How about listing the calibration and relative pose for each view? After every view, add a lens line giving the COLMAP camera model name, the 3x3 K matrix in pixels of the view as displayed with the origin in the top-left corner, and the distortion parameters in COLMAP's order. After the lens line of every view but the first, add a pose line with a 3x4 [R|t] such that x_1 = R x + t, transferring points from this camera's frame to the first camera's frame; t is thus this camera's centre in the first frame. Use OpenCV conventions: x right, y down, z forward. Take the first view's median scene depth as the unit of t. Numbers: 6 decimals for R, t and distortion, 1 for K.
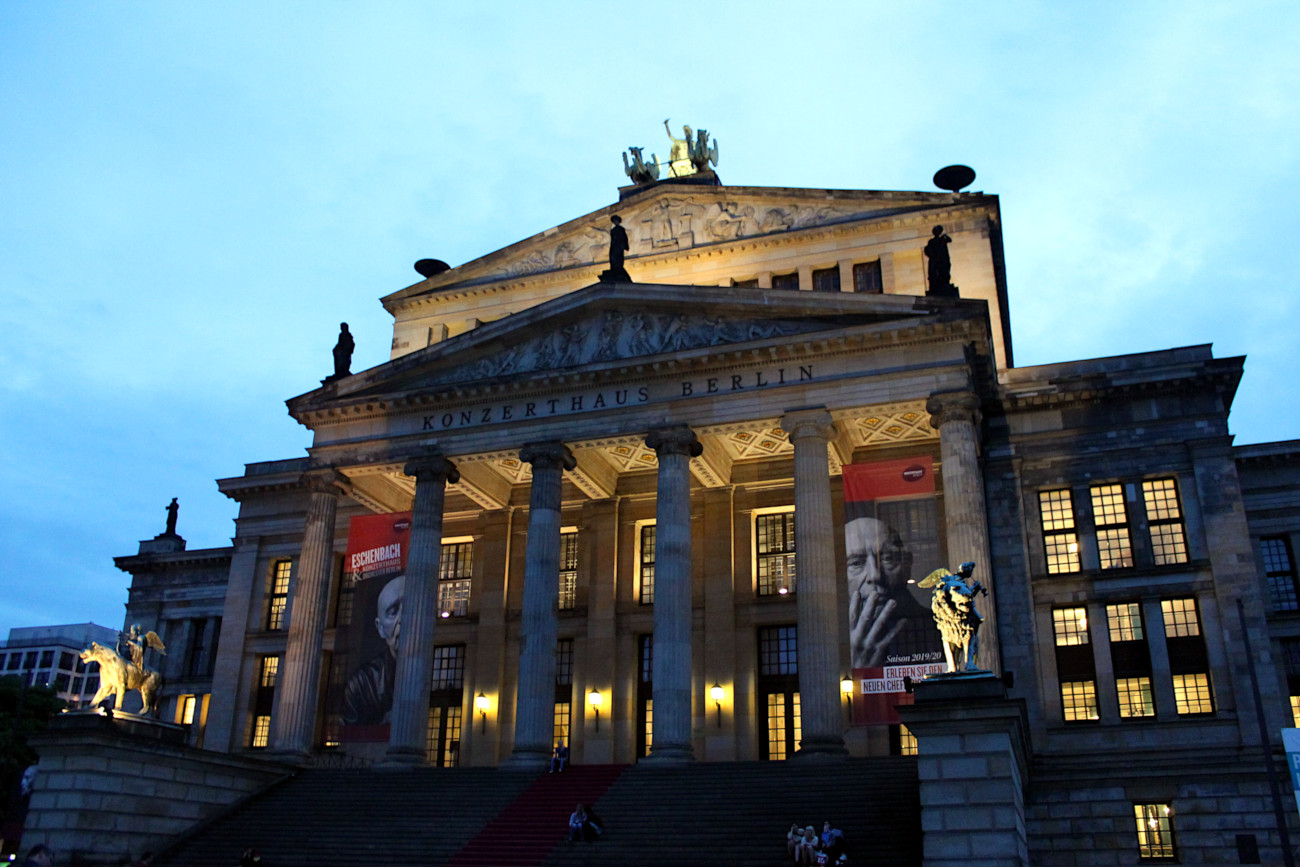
lens RADIAL K [[1108.4, 0, 668.6], [0, 1108.4, 439.3], [0, 0, 1]] dist [-0.162567, 0.154458]
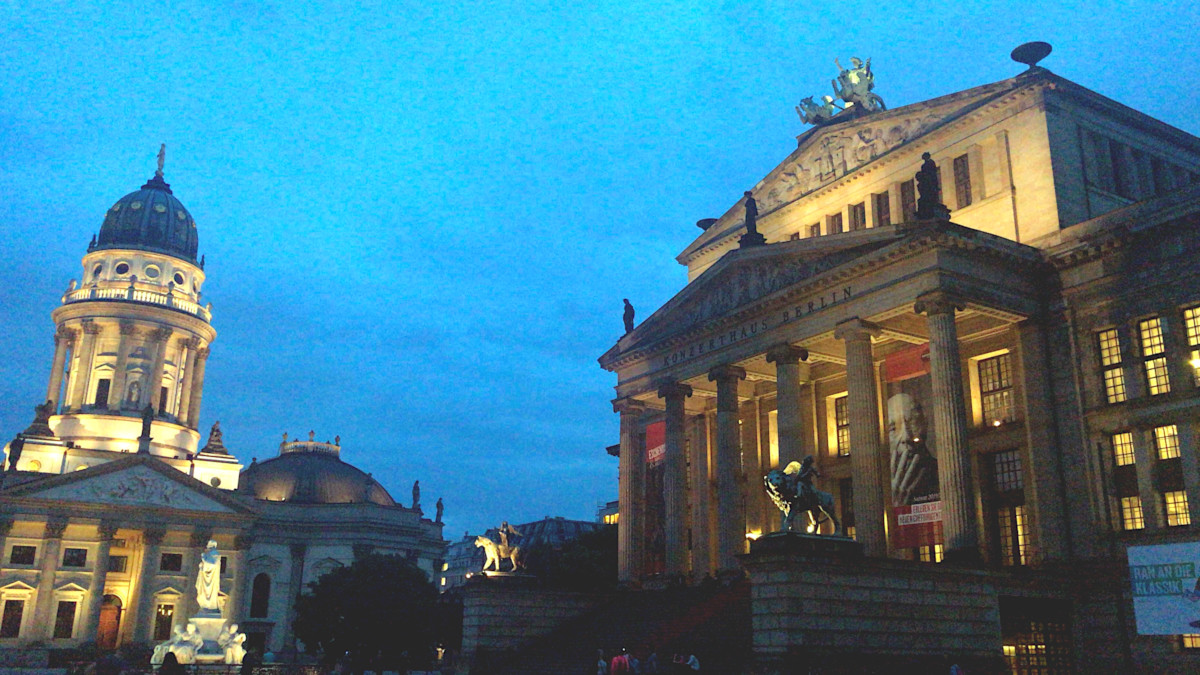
lens RADIAL K [[1081.0, 0, 600.0], [0, 1081.0, 337.5], [0, 0, 1]] dist [0.018878, 0.005105]
pose [[0.762016, -0.181285, -0.621665, 0.650222], [0.241761, 0.970243, 0.013408, -0.089778], [0.600736, -0.160511, 0.783169, -0.217823]]
